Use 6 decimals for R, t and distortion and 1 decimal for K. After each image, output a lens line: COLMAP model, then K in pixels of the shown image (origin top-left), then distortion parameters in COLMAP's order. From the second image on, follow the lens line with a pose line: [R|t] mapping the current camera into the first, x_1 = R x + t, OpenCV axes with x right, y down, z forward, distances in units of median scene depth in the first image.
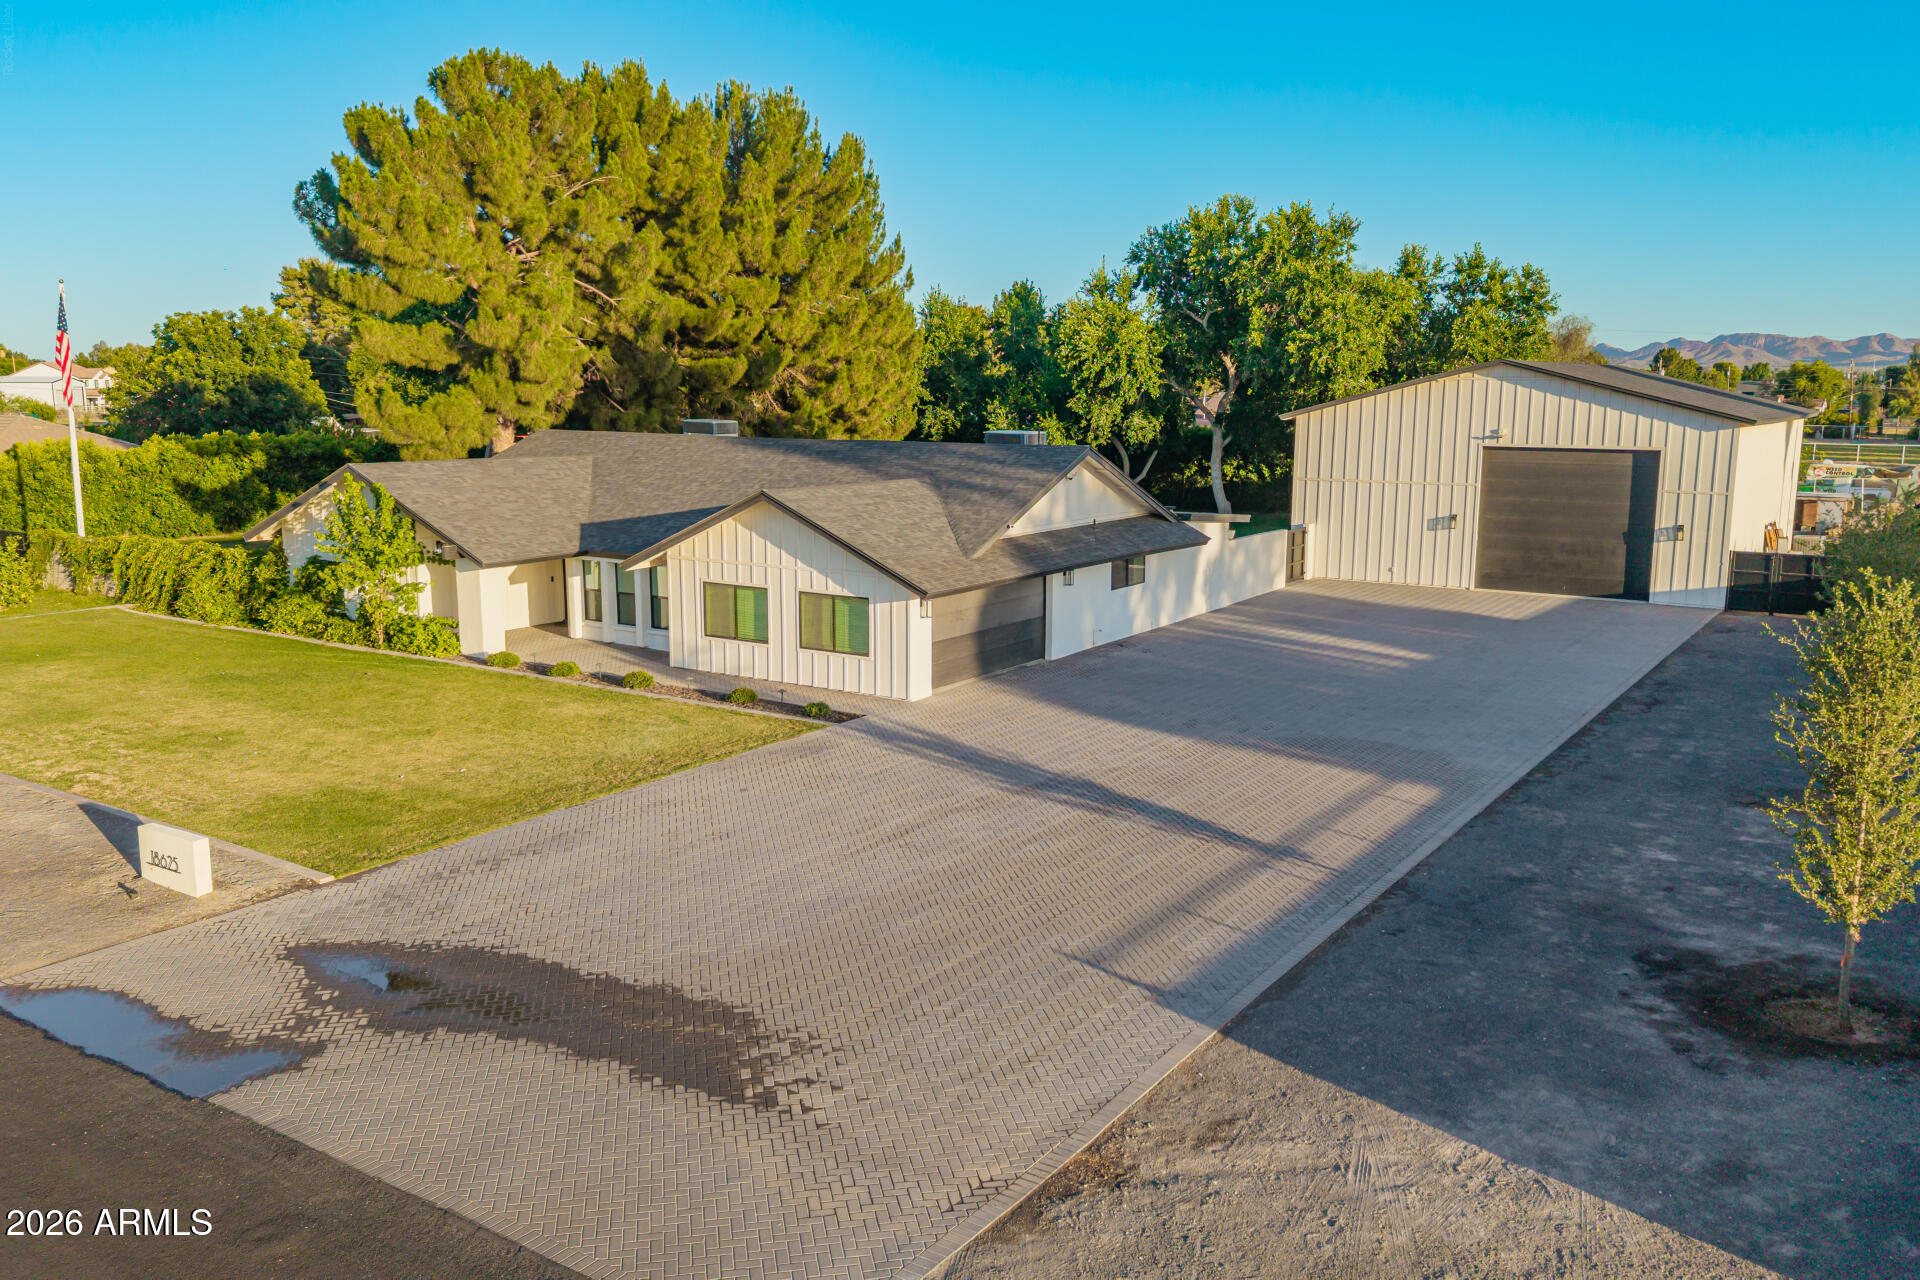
lens RADIAL K [[1515.5, 0, 947.5], [0, 1515.5, 645.4], [0, 0, 1]] dist [0.063081, -0.123796]
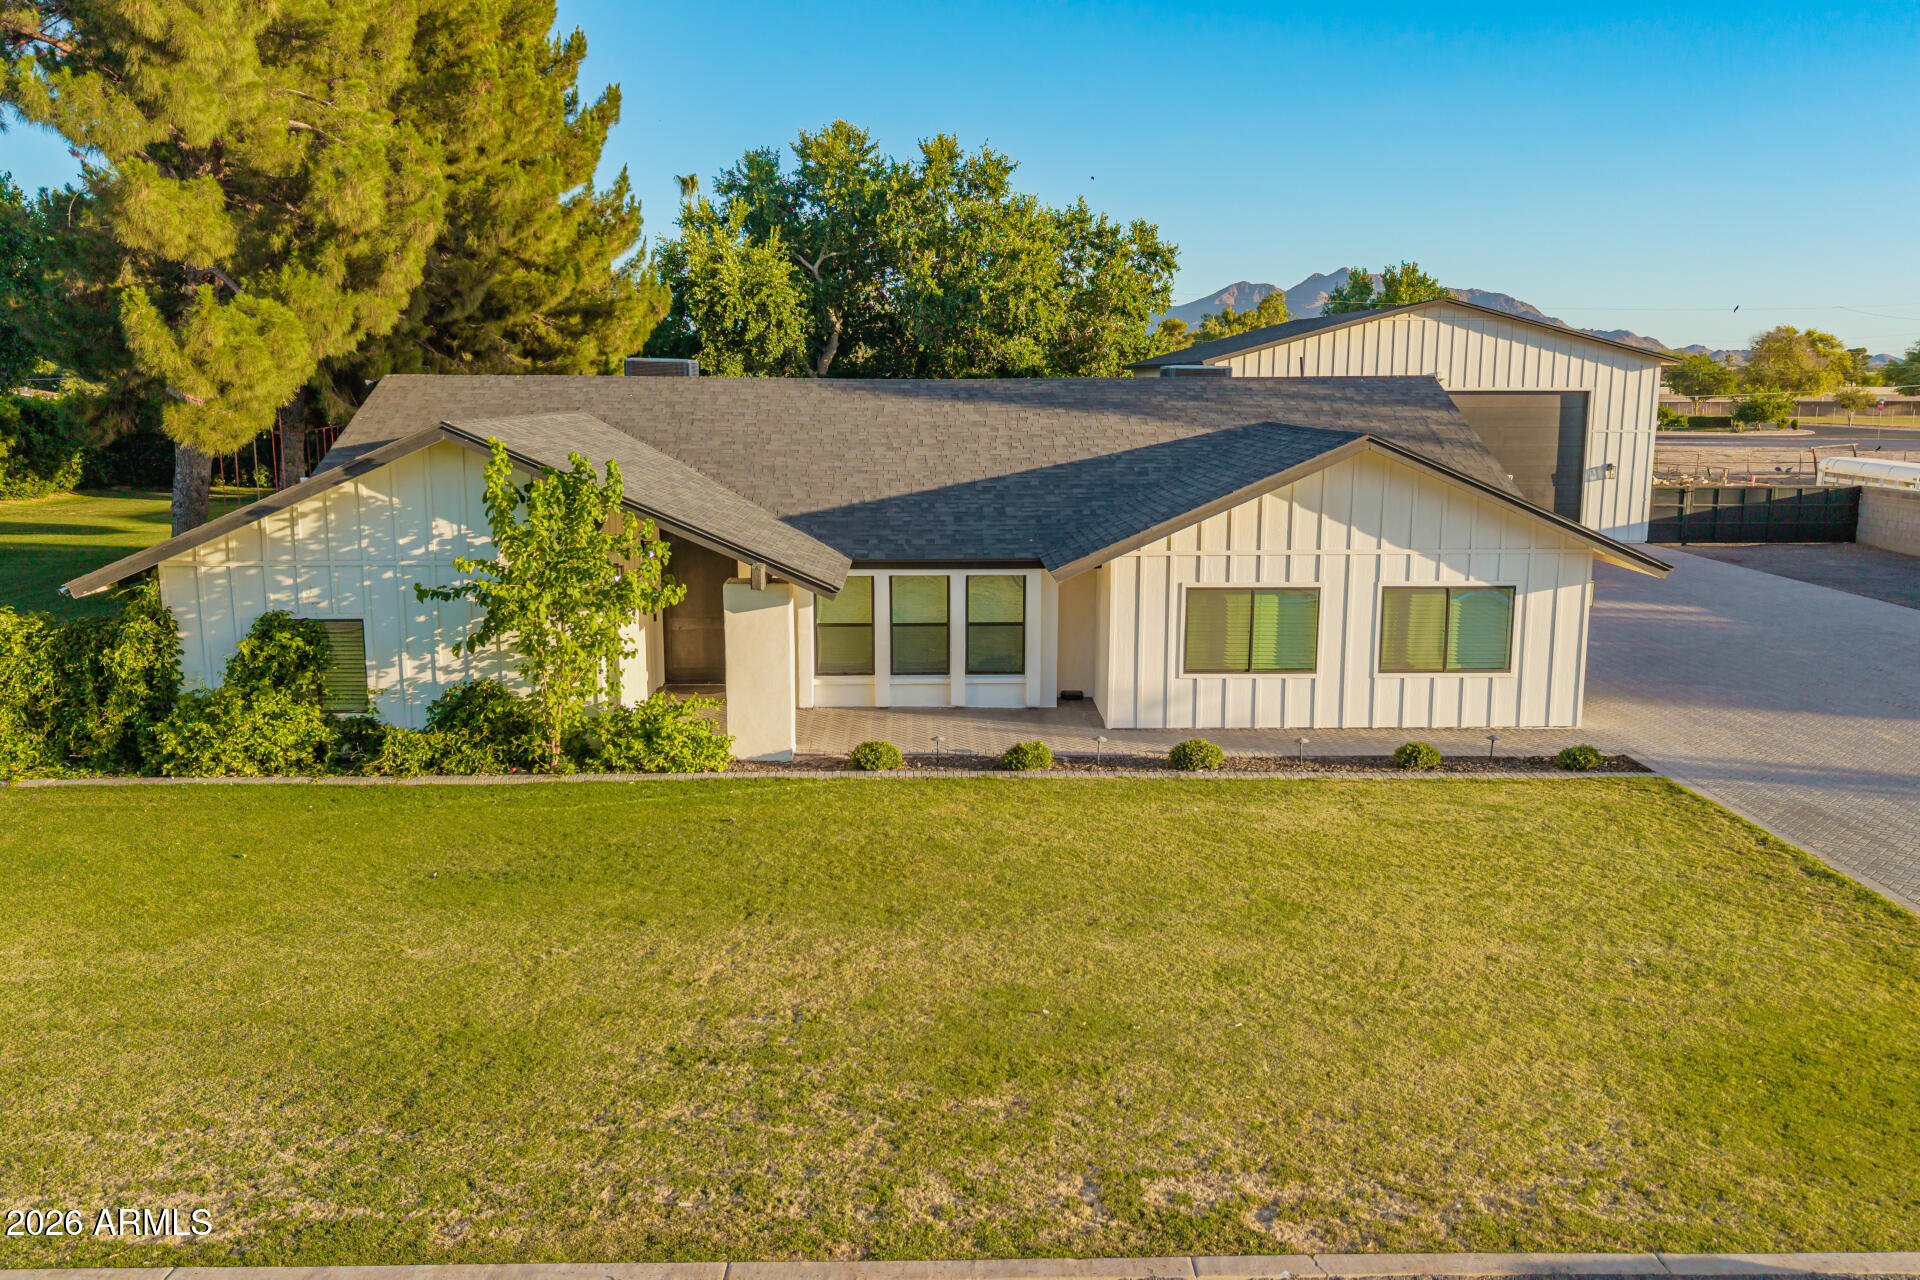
lens RADIAL K [[1515.5, 0, 947.5], [0, 1515.5, 645.4], [0, 0, 1]] dist [0.063081, -0.123796]
pose [[0.809421, -0.103678, 0.578004, -0.479884], [0.100497, 0.994226, 0.037604, -0.040914], [-0.578566, 0.027651, 0.815167, 0.426341]]
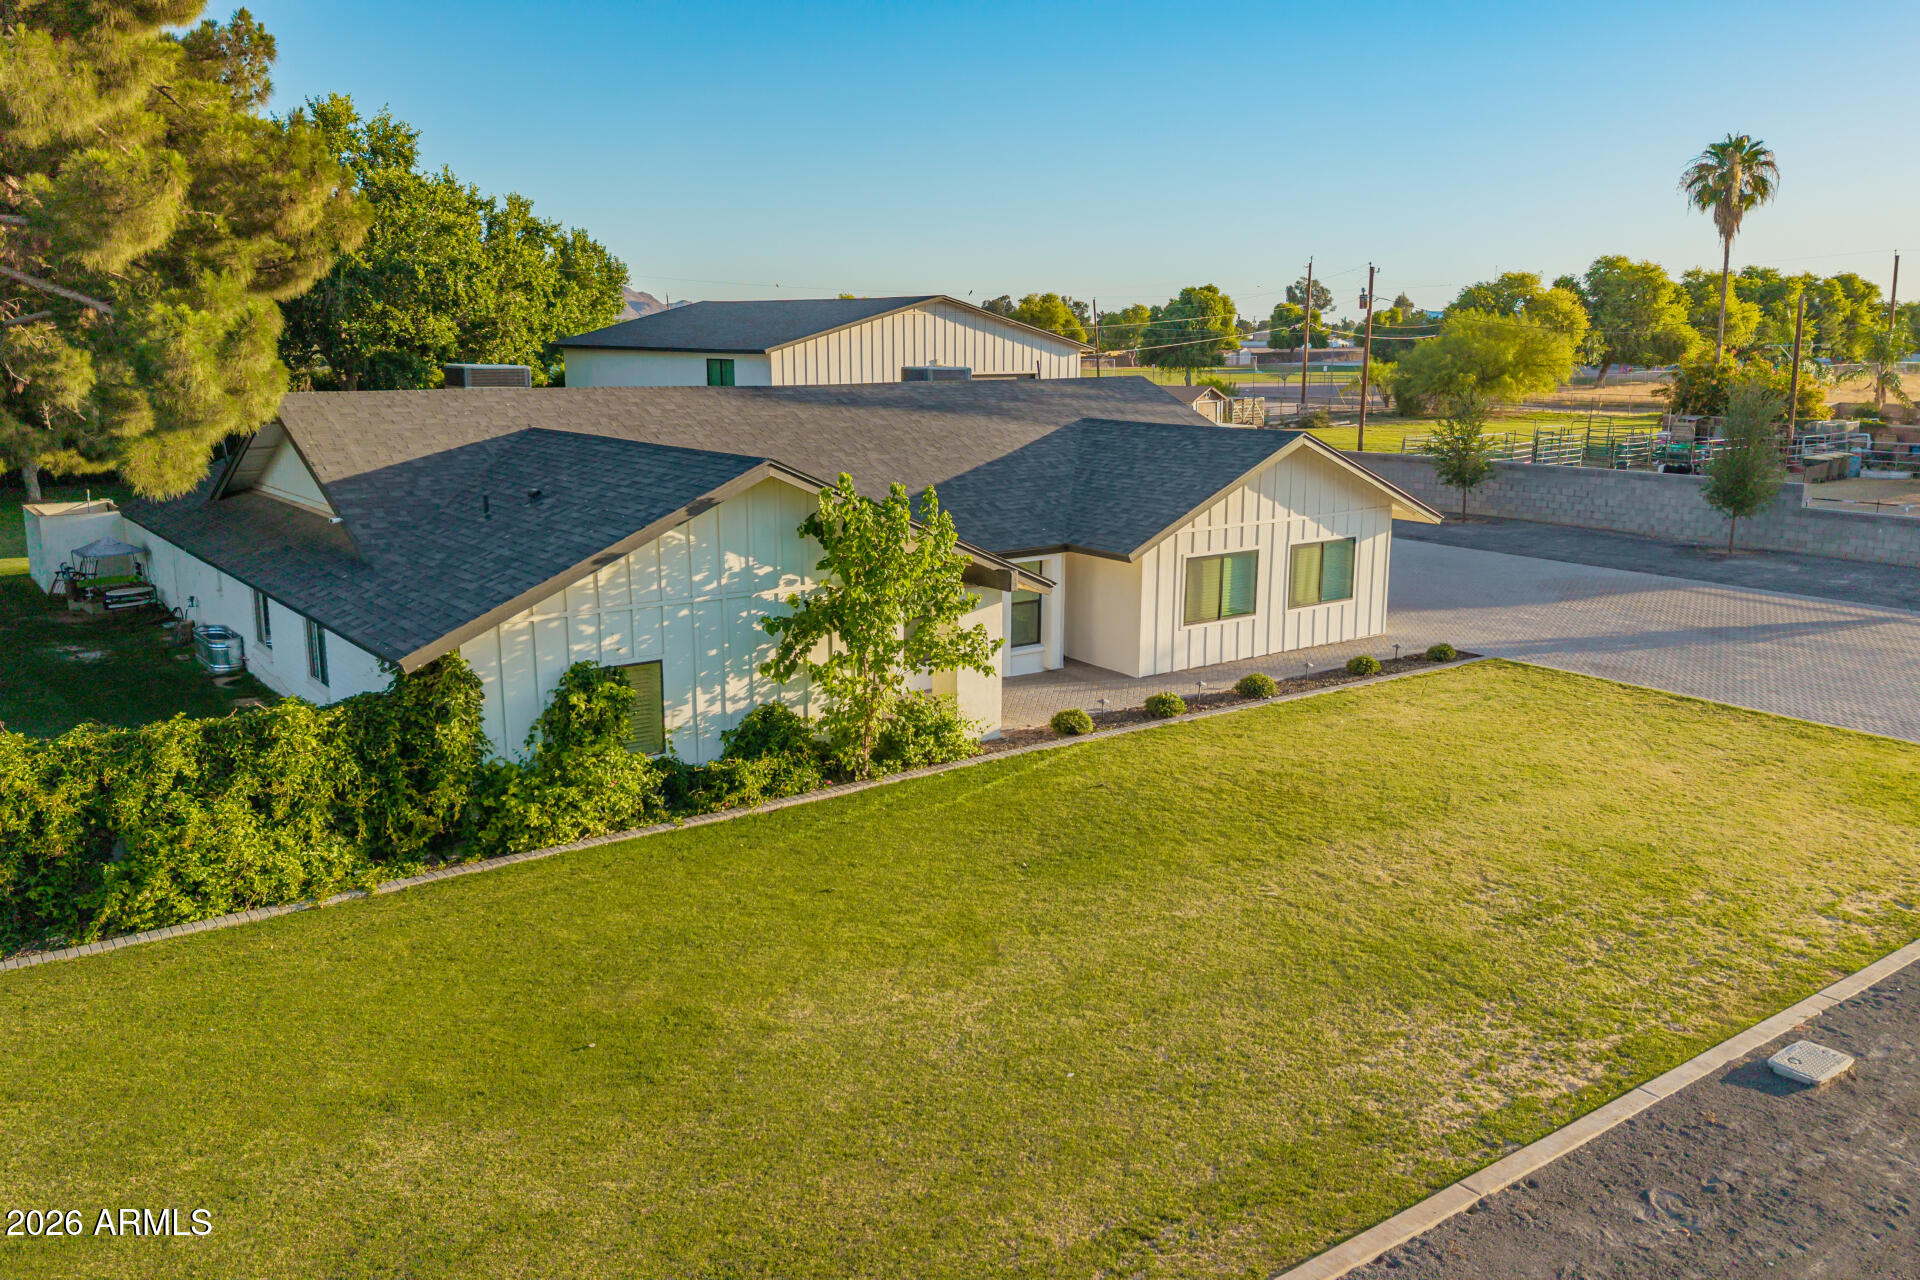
lens RADIAL K [[1515.5, 0, 947.5], [0, 1515.5, 645.4], [0, 0, 1]] dist [0.063081, -0.123796]
pose [[0.326271, -0.193803, 0.925196, -0.746403], [0.159256, 0.976037, 0.148291, -0.106816], [-0.931764, 0.098960, 0.349316, 0.662400]]
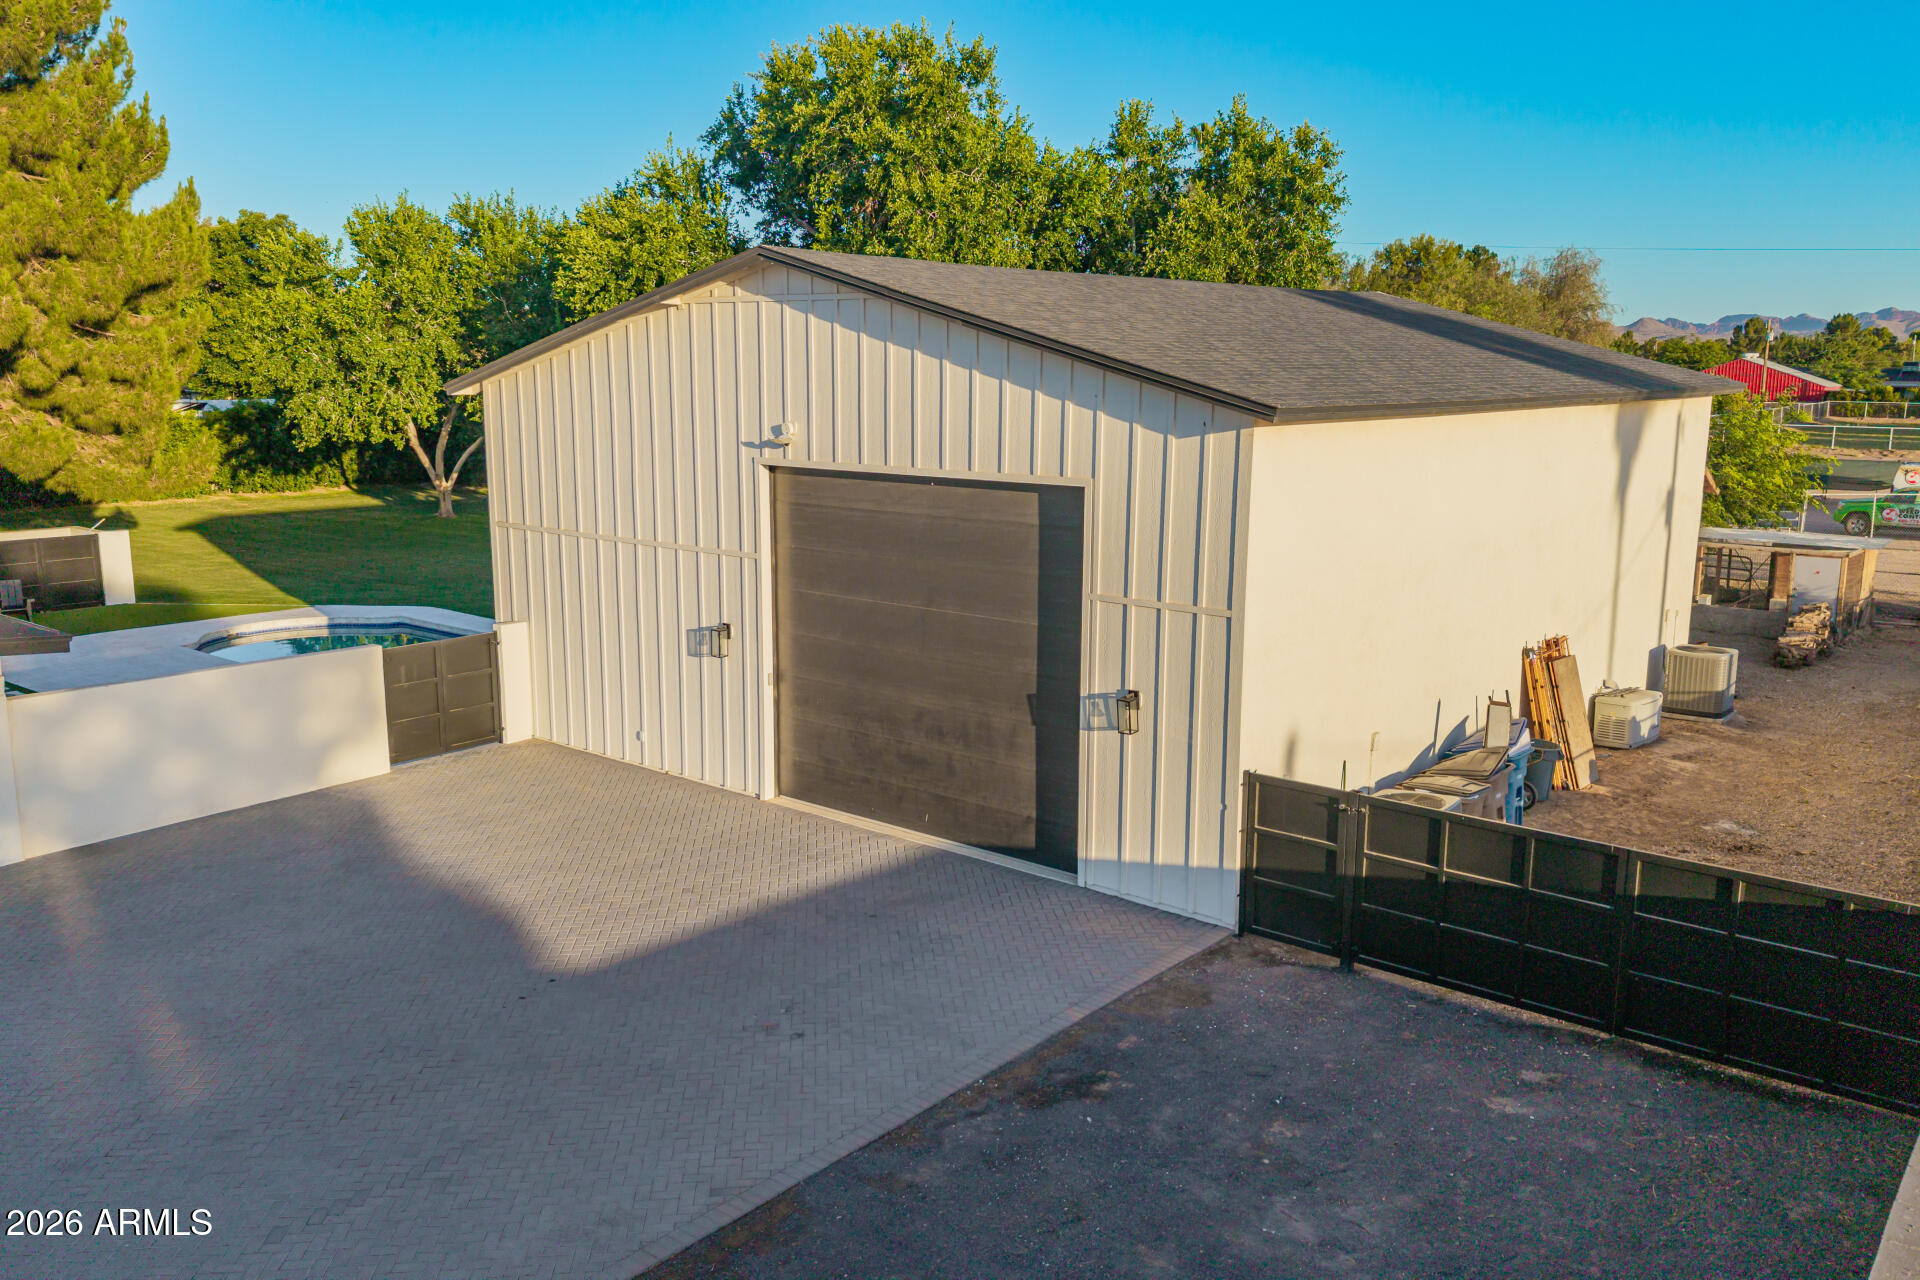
lens RADIAL K [[1515.5, 0, 947.5], [0, 1515.5, 645.4], [0, 0, 1]] dist [0.063081, -0.123796]
pose [[0.994912, 0.018898, -0.098964, 0.470747], [-0.017077, 0.999670, 0.019210, -0.095850], [0.099295, -0.017423, 0.994906, 0.630392]]
